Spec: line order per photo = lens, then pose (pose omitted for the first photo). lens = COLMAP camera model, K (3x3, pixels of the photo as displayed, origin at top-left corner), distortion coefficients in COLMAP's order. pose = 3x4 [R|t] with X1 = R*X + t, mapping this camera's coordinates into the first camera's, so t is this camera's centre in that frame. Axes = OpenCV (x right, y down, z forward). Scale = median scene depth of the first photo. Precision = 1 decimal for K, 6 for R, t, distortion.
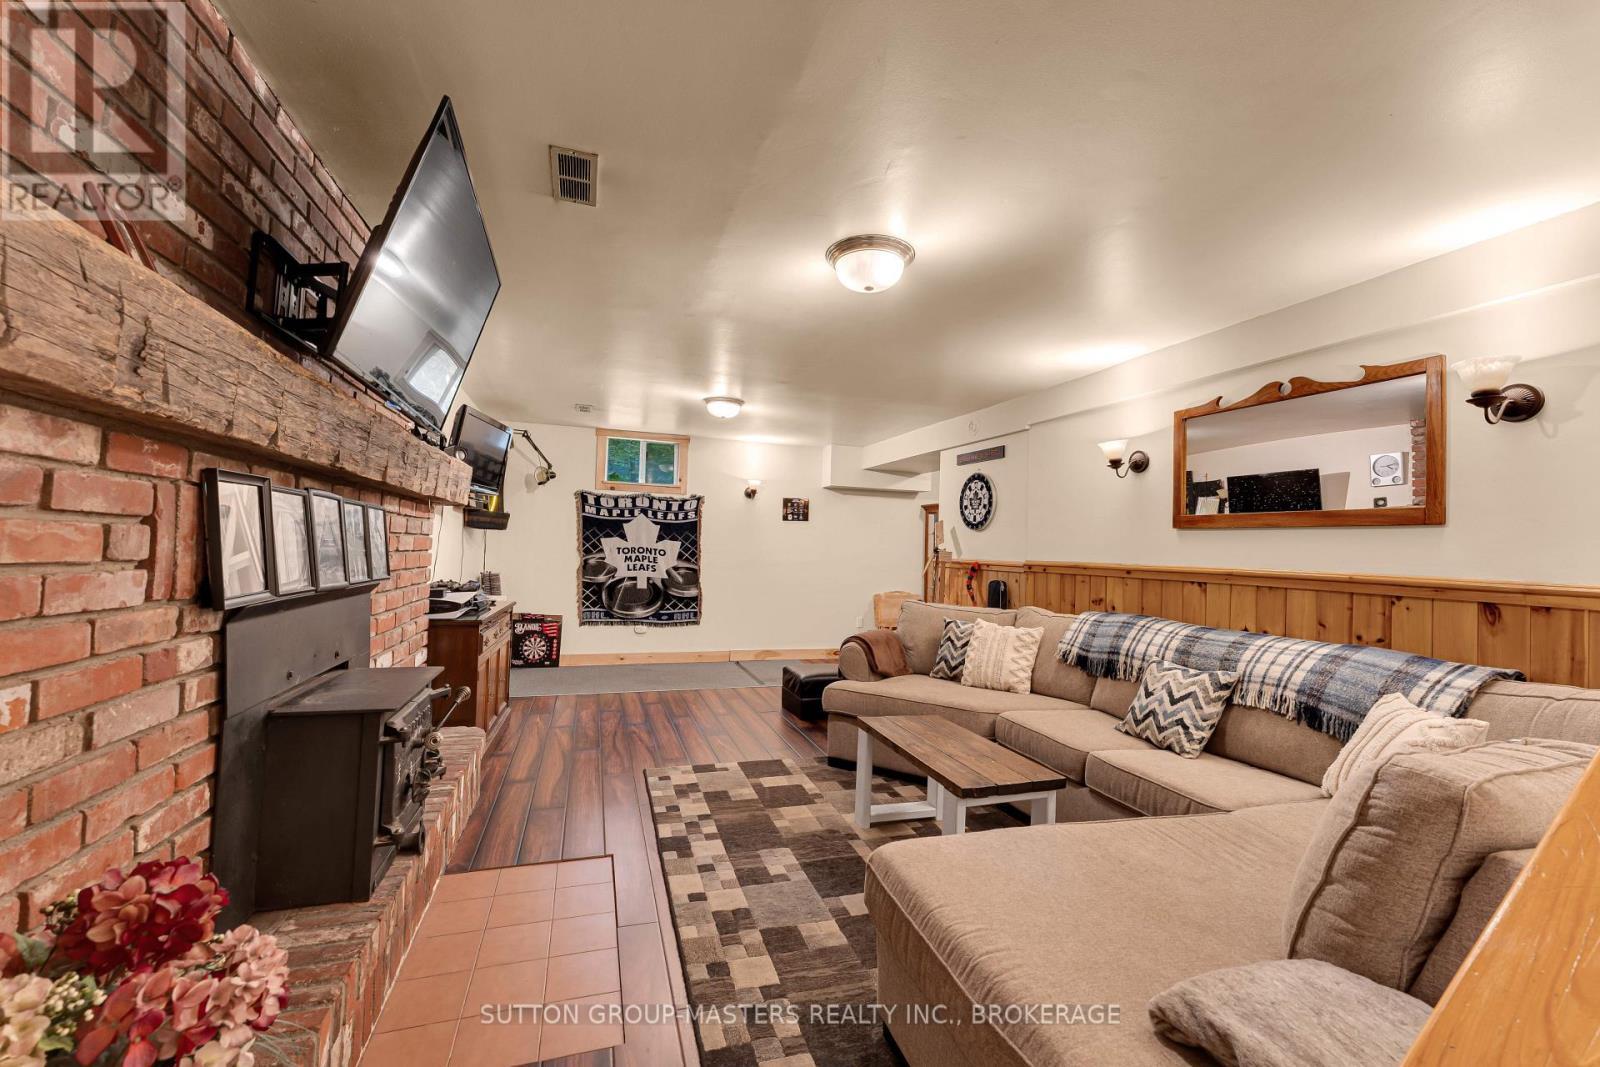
lens RADIAL K [[648.9, 0, 792.3], [0, 648.9, 532.2], [0, 0, 1]] dist [-0.000849, -0.000047]
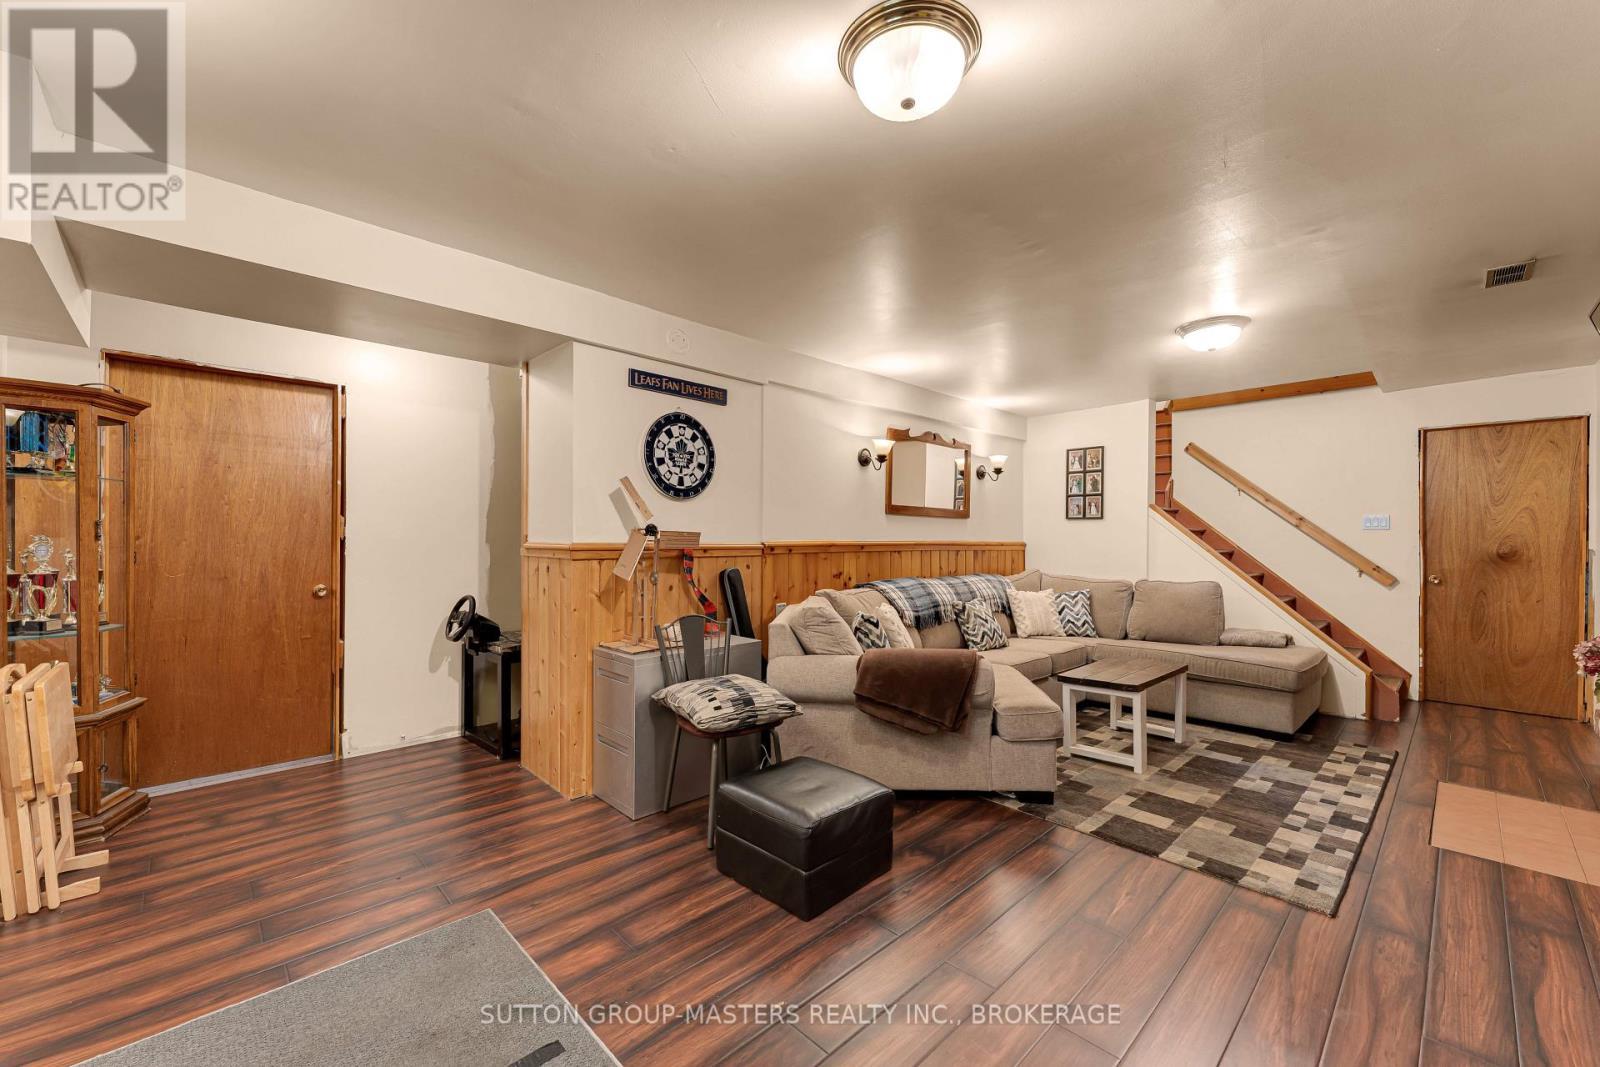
lens RADIAL K [[630.3, 0, 795.2], [0, 630.3, 548.8], [0, 0, 1]] dist [-0.000815, -0.000021]
pose [[-0.437184, -0.056759, 0.897579, -0.516610], [-0.046369, 0.998102, 0.040530, 0.023846], [-0.898176, -0.023901, -0.438986, 1.716106]]
